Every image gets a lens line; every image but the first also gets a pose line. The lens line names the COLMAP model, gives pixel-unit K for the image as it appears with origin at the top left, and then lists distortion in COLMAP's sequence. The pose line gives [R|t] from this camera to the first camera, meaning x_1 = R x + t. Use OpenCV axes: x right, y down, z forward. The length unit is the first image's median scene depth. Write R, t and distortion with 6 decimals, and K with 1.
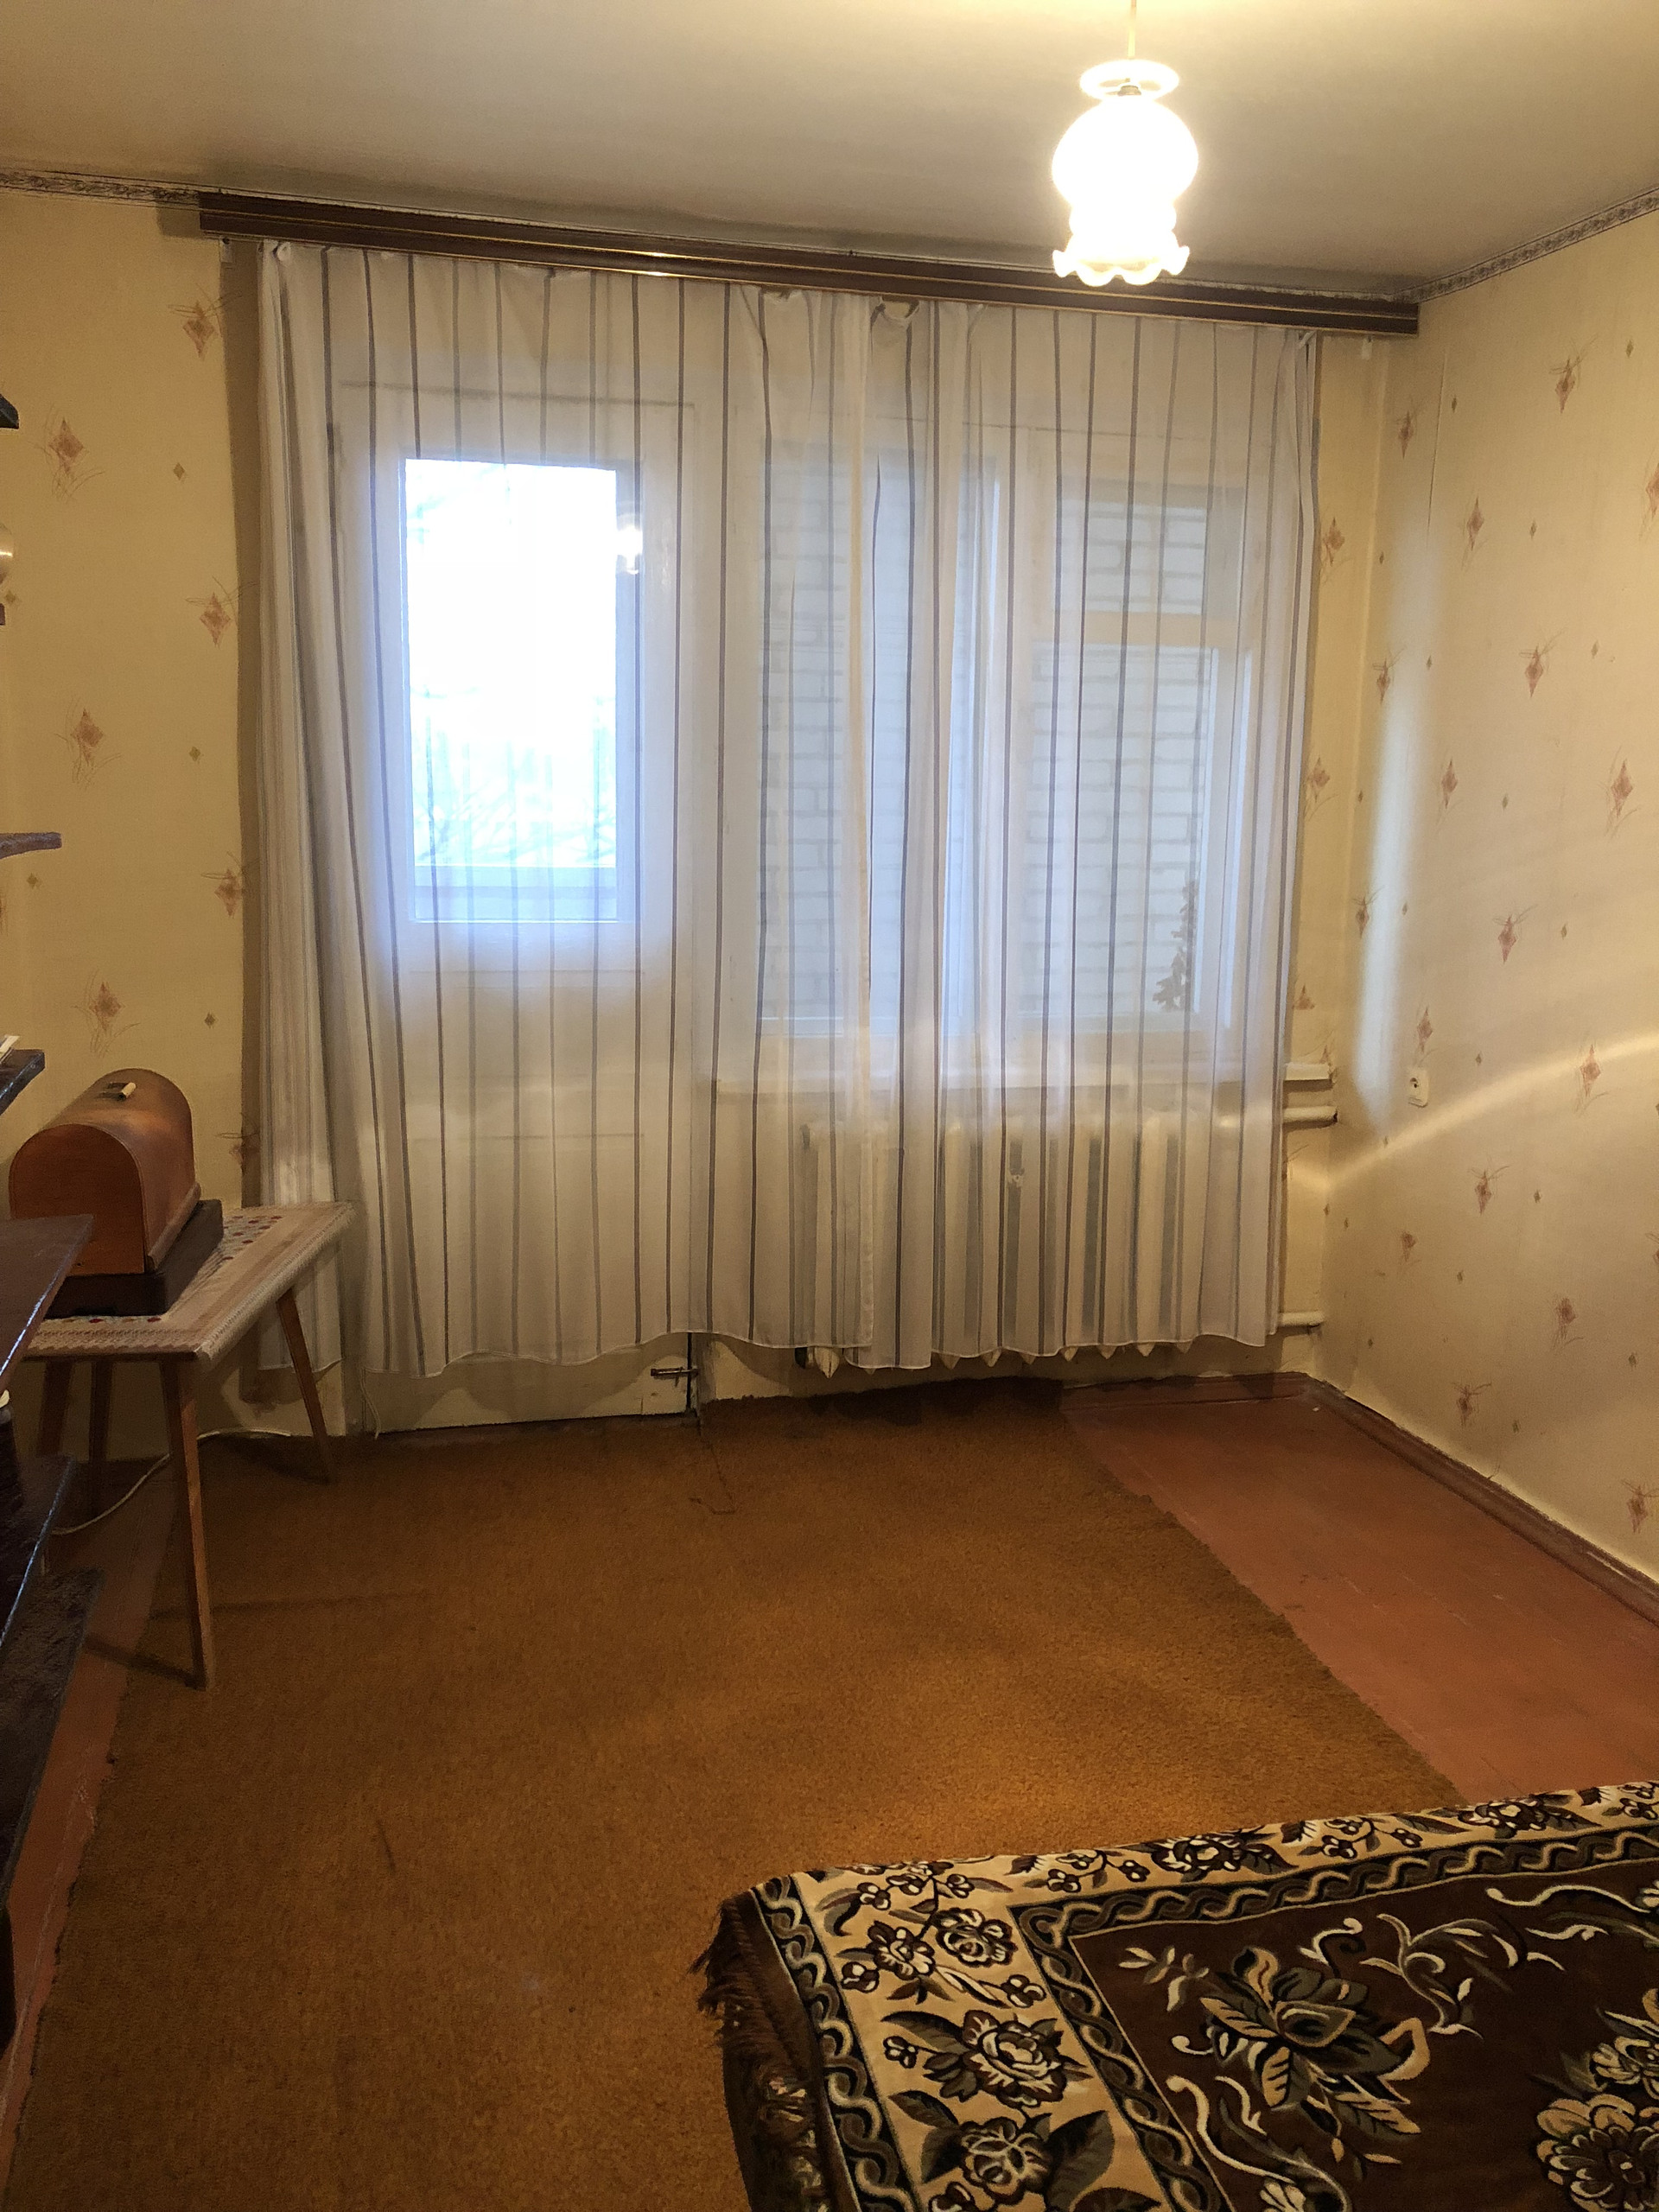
lens RADIAL K [[1806.1, 0, 834.7], [0, 1806.1, 1097.6], [0, 0, 1]] dist [0.041102, -0.023070]
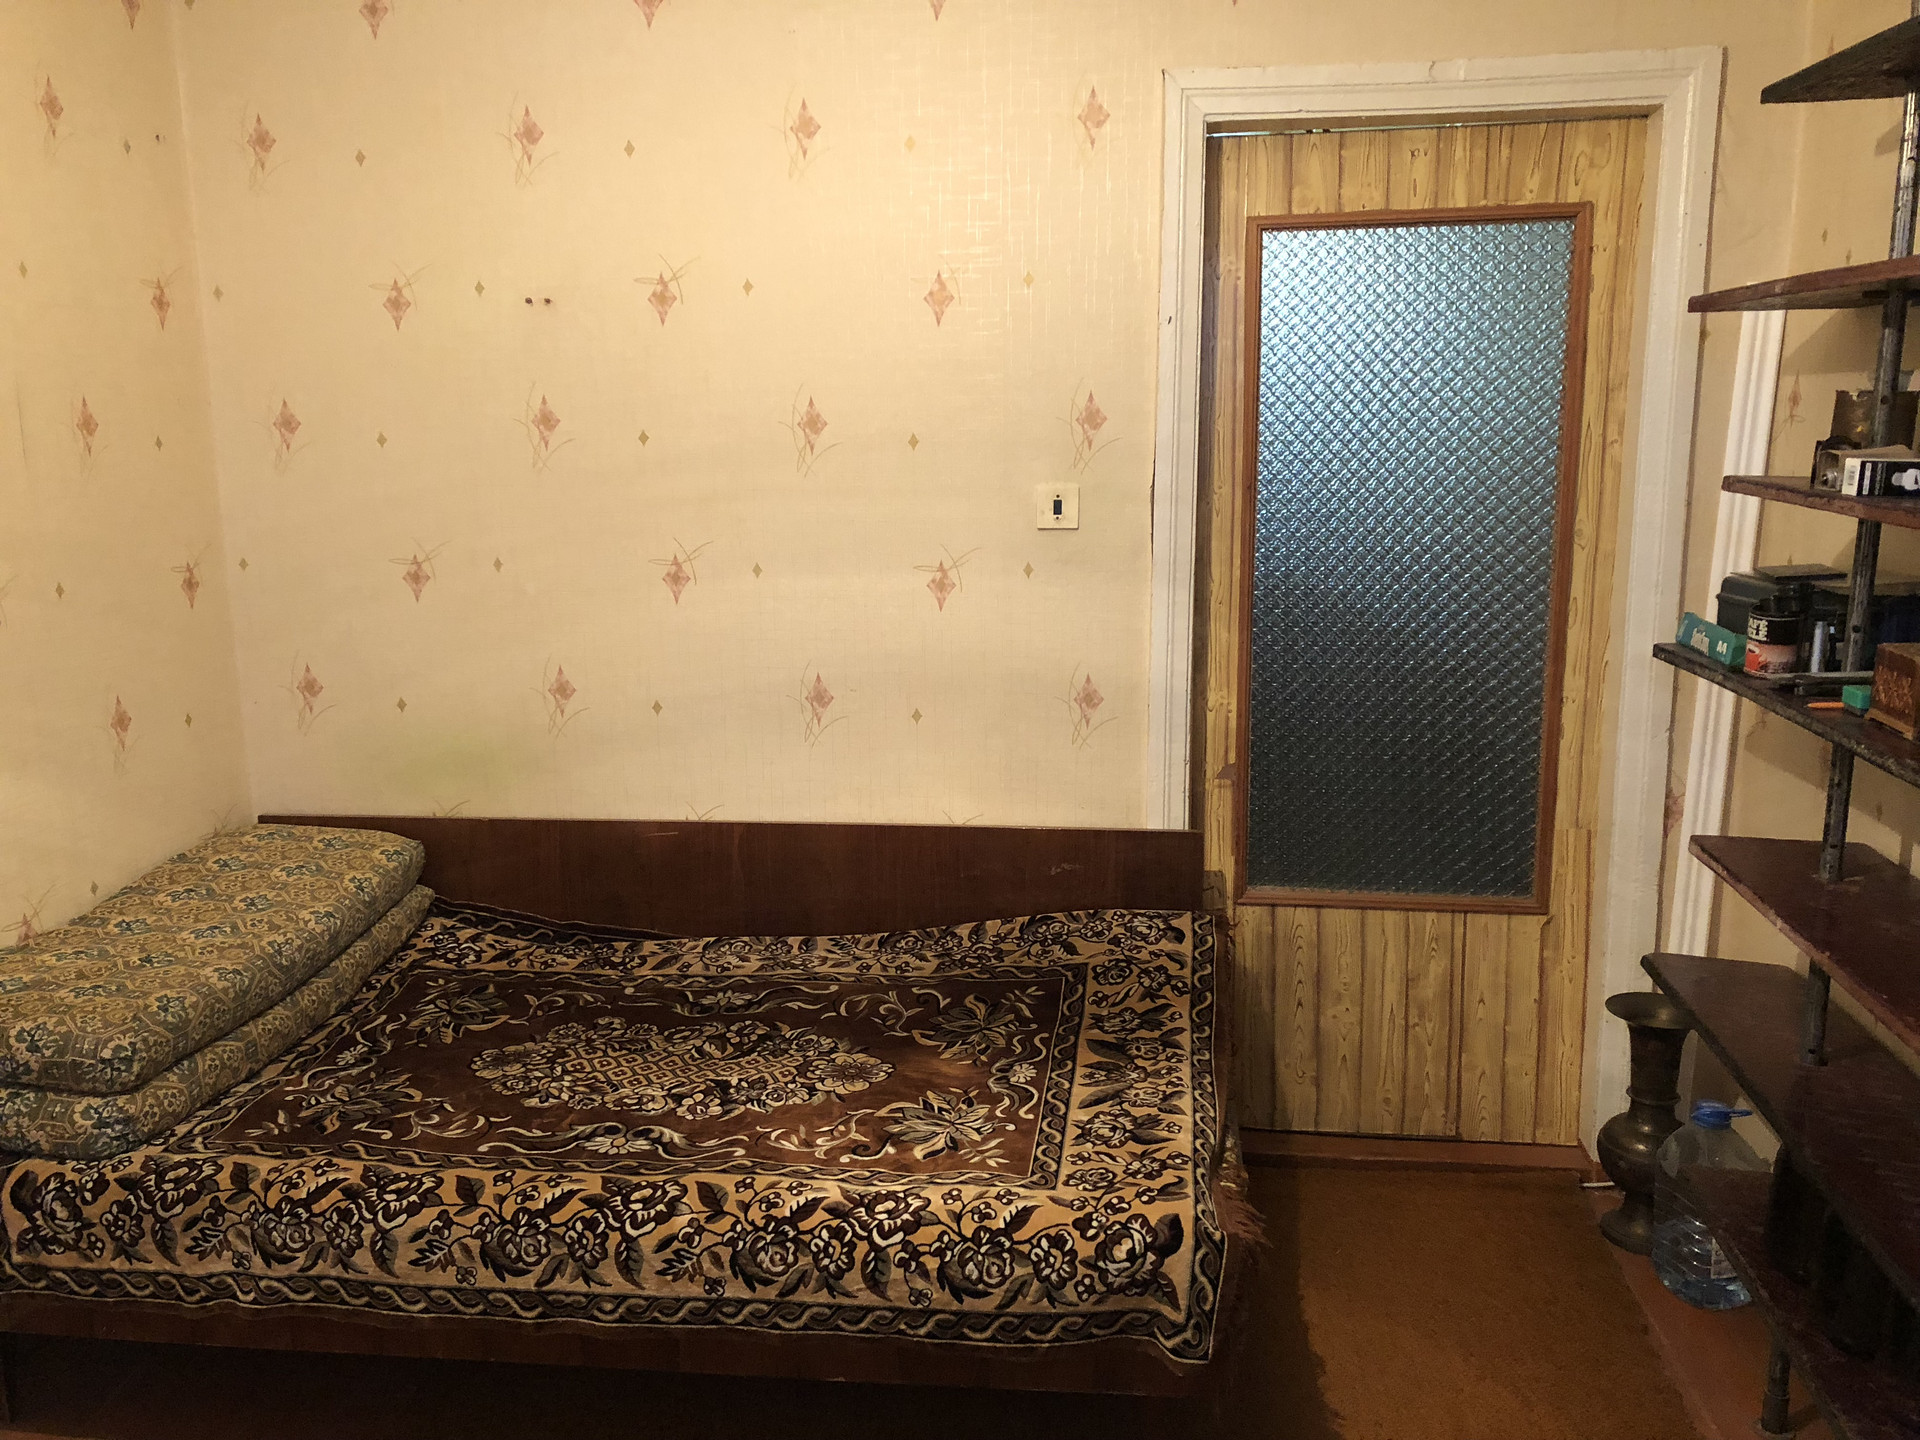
lens RADIAL K [[1567.6, 0, 969.4], [0, 1567.6, 725.2], [0, 0, 1]] dist [0.041102, -0.023070]
pose [[-0.927701, -0.081145, 0.364398, -0.290875], [0.059134, 0.931829, 0.358048, -0.387154], [-0.368610, 0.353710, -0.859660, 2.125724]]
